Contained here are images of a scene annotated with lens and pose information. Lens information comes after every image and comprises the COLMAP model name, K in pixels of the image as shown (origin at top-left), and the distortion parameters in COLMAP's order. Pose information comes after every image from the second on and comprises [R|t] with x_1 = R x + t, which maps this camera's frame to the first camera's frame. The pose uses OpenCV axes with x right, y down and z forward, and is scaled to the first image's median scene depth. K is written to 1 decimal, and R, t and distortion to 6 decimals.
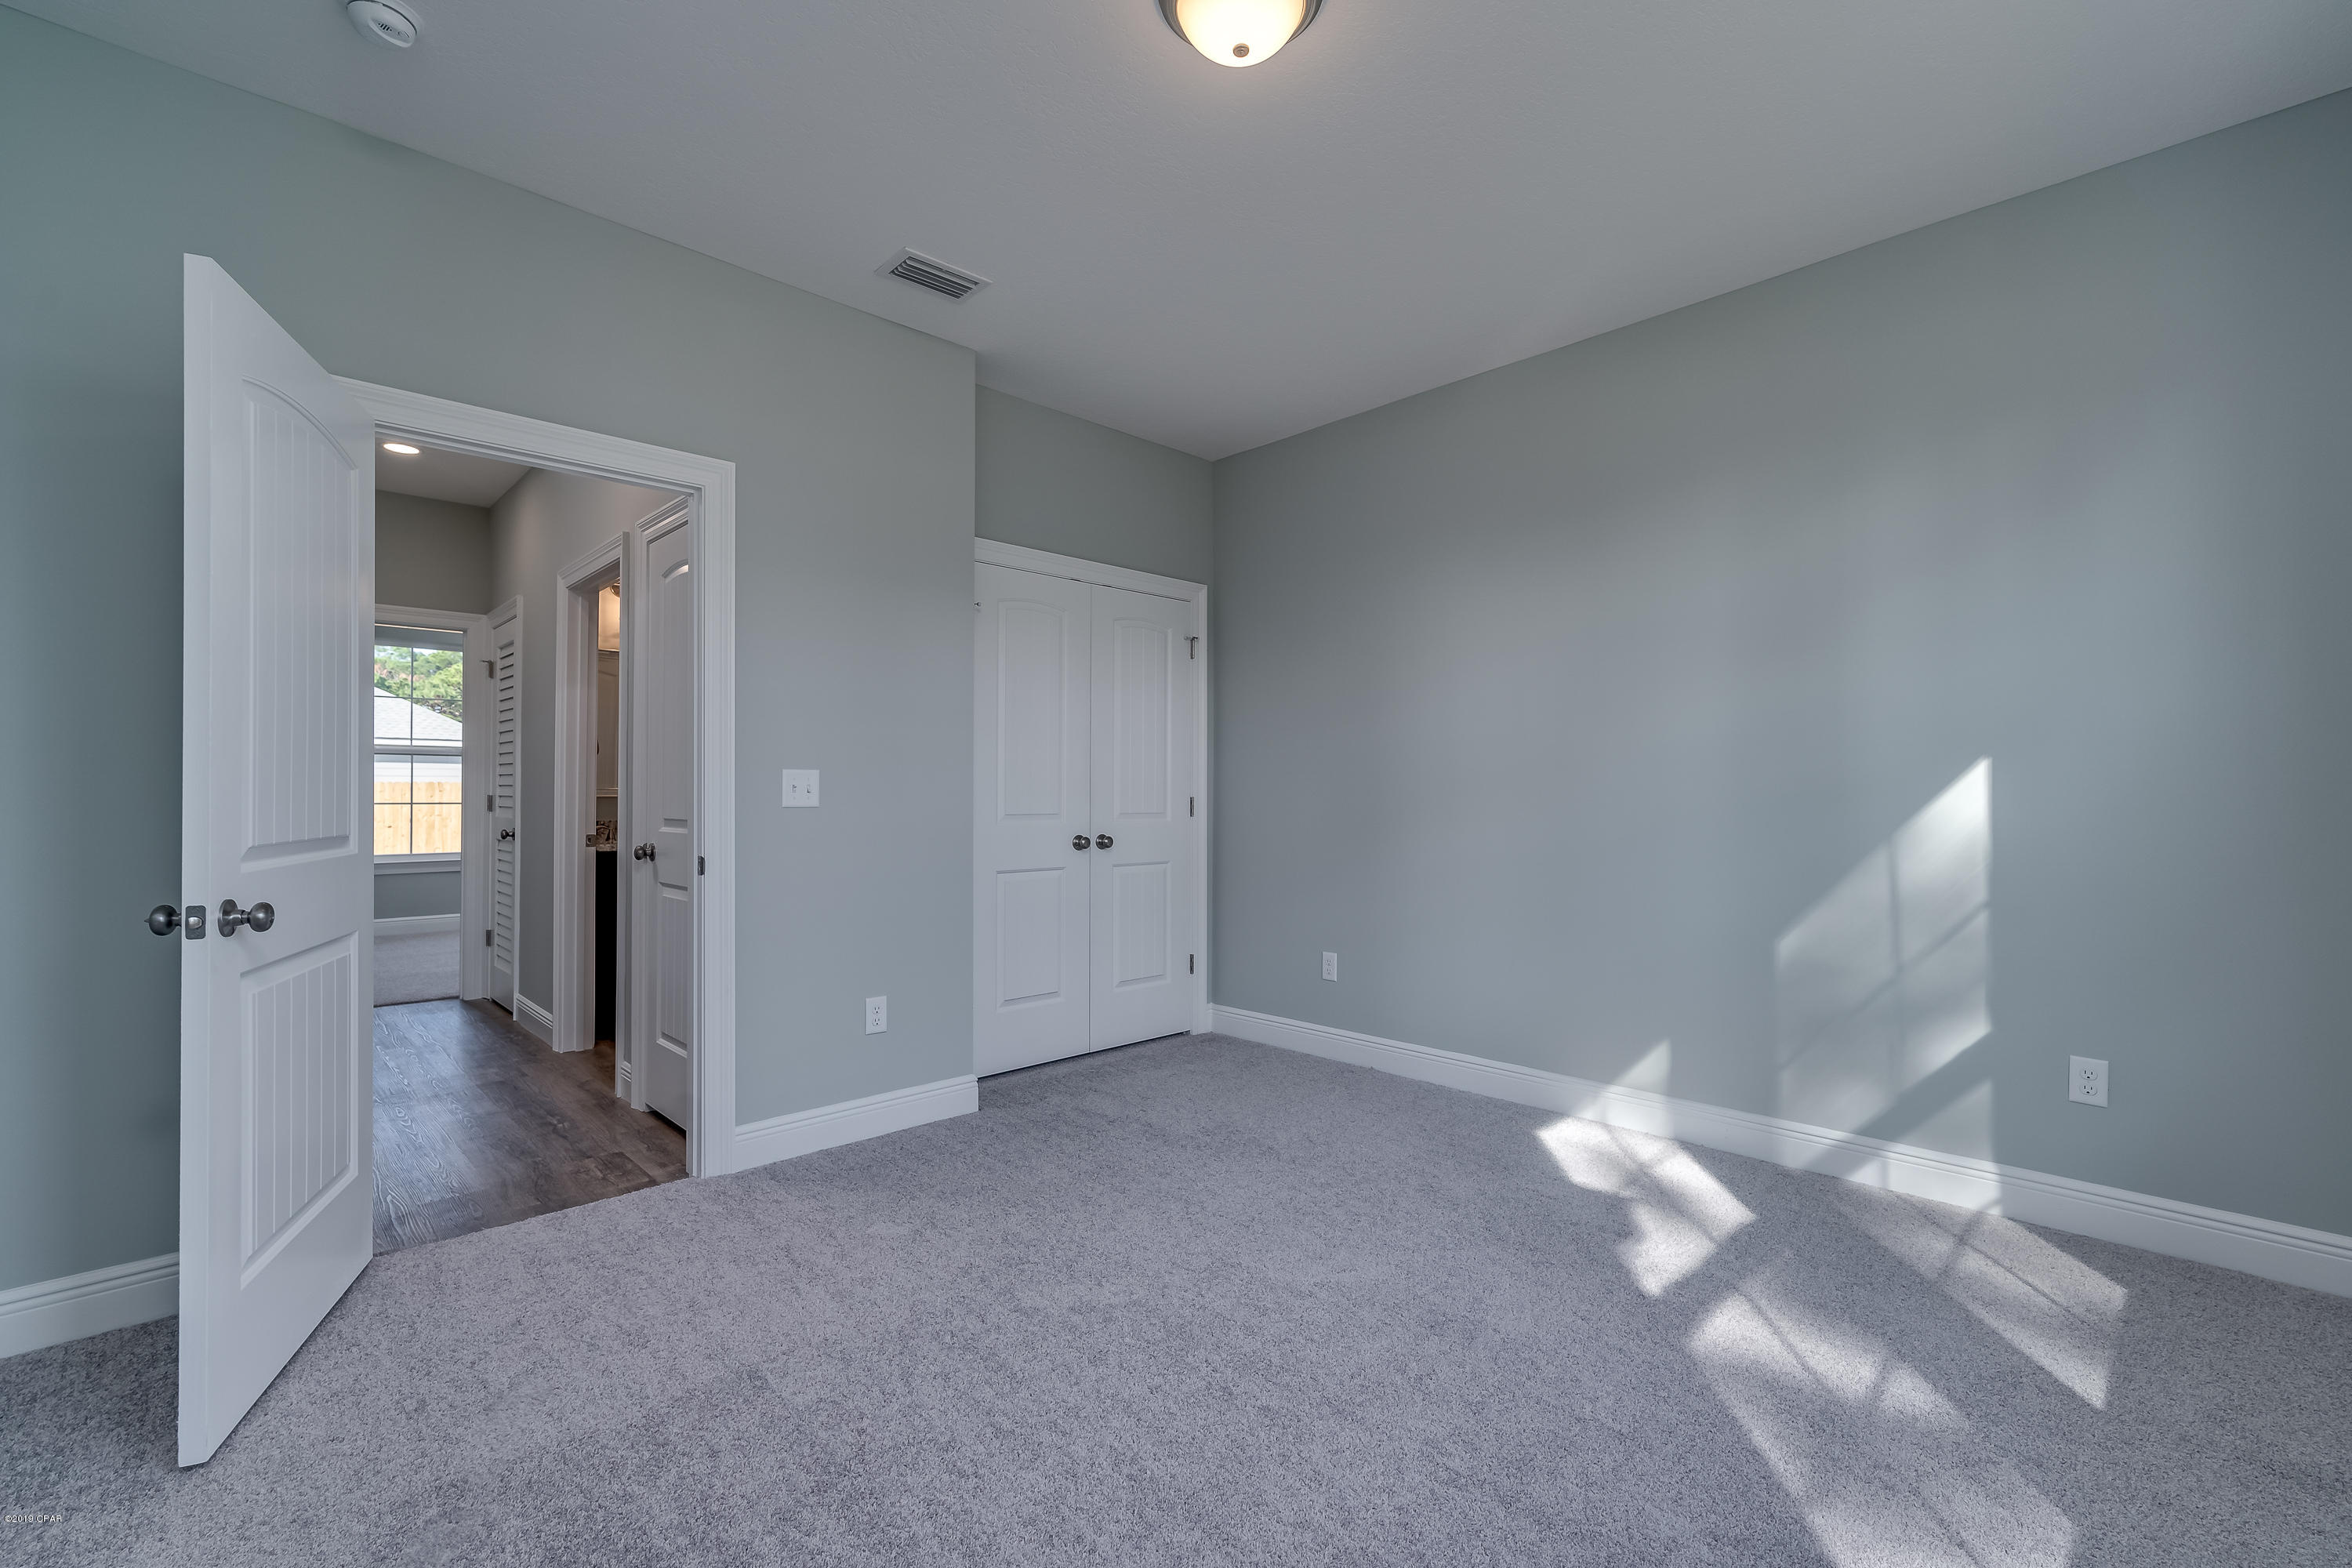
lens RADIAL K [[1013.9, 0, 1171.8], [0, 1013.9, 779.9], [0, 0, 1]] dist [-0.000630, 0.000328]
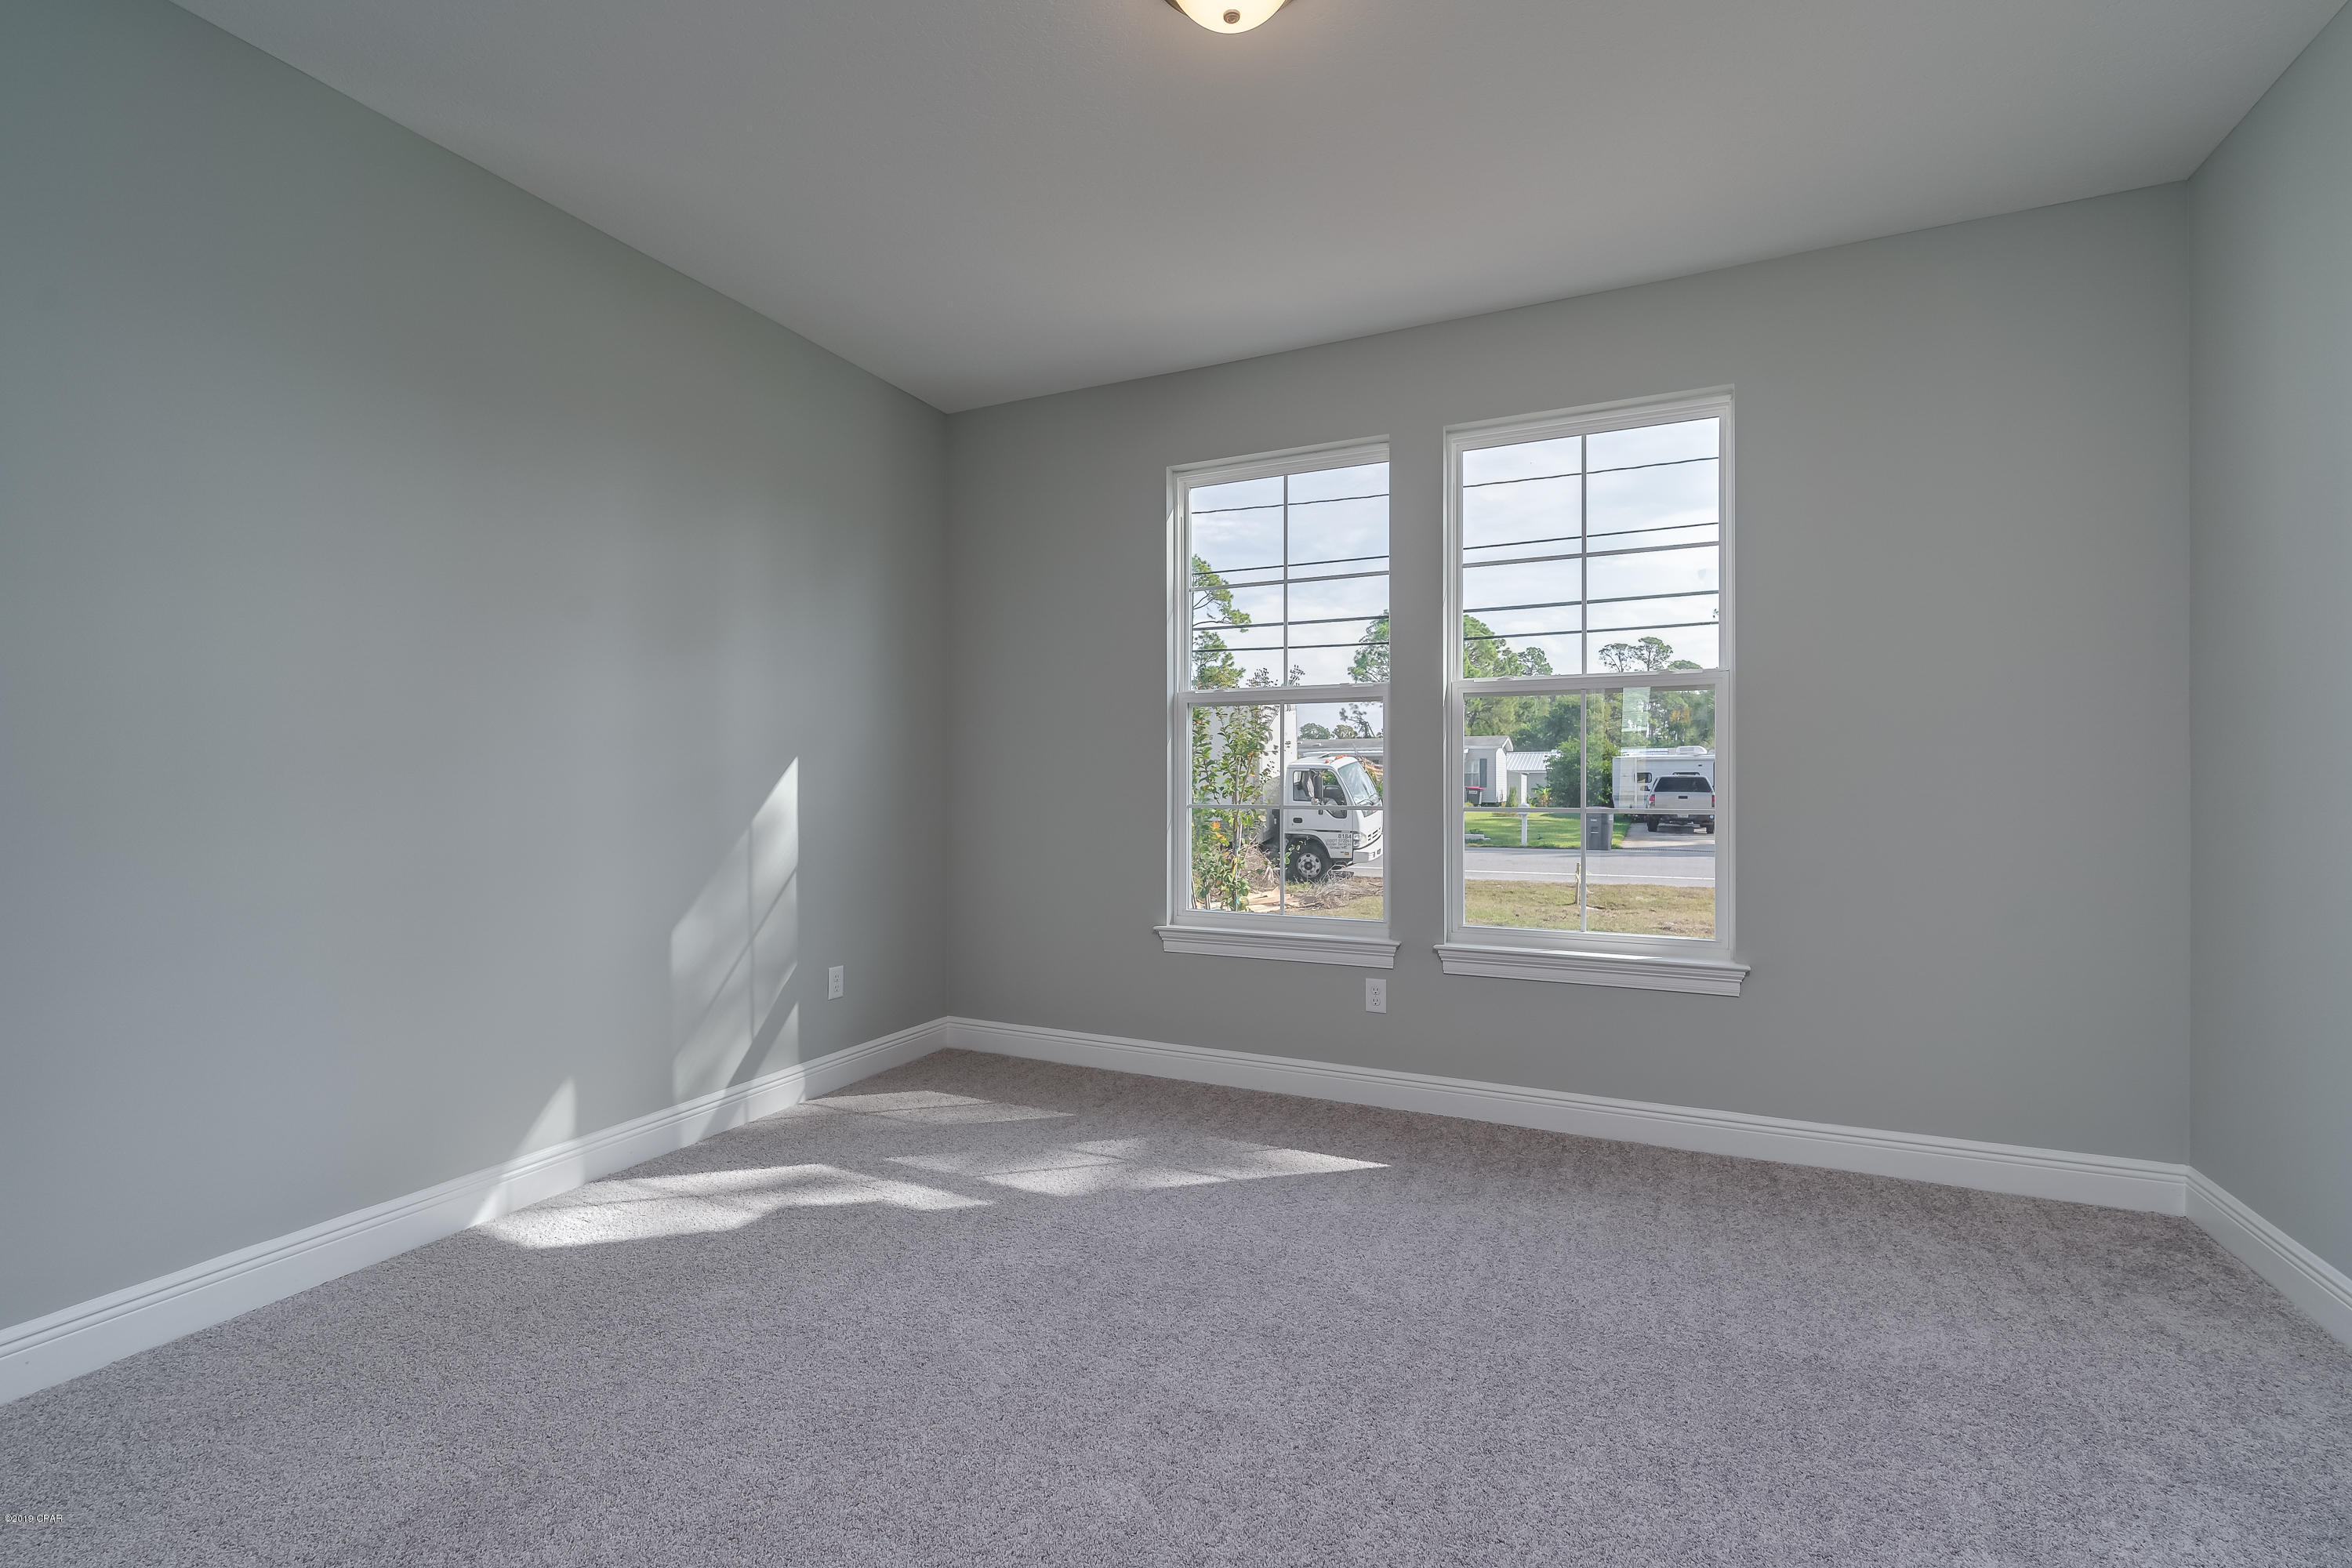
lens RADIAL K [[1013.9, 0, 1171.8], [0, 1013.9, 779.9], [0, 0, 1]] dist [-0.000630, 0.000328]
pose [[-0.340138, -0.001538, 0.940374, -0.570119], [-0.006632, 0.999978, -0.000763, 0.009398], [-0.940352, -0.006496, -0.340141, 0.977881]]
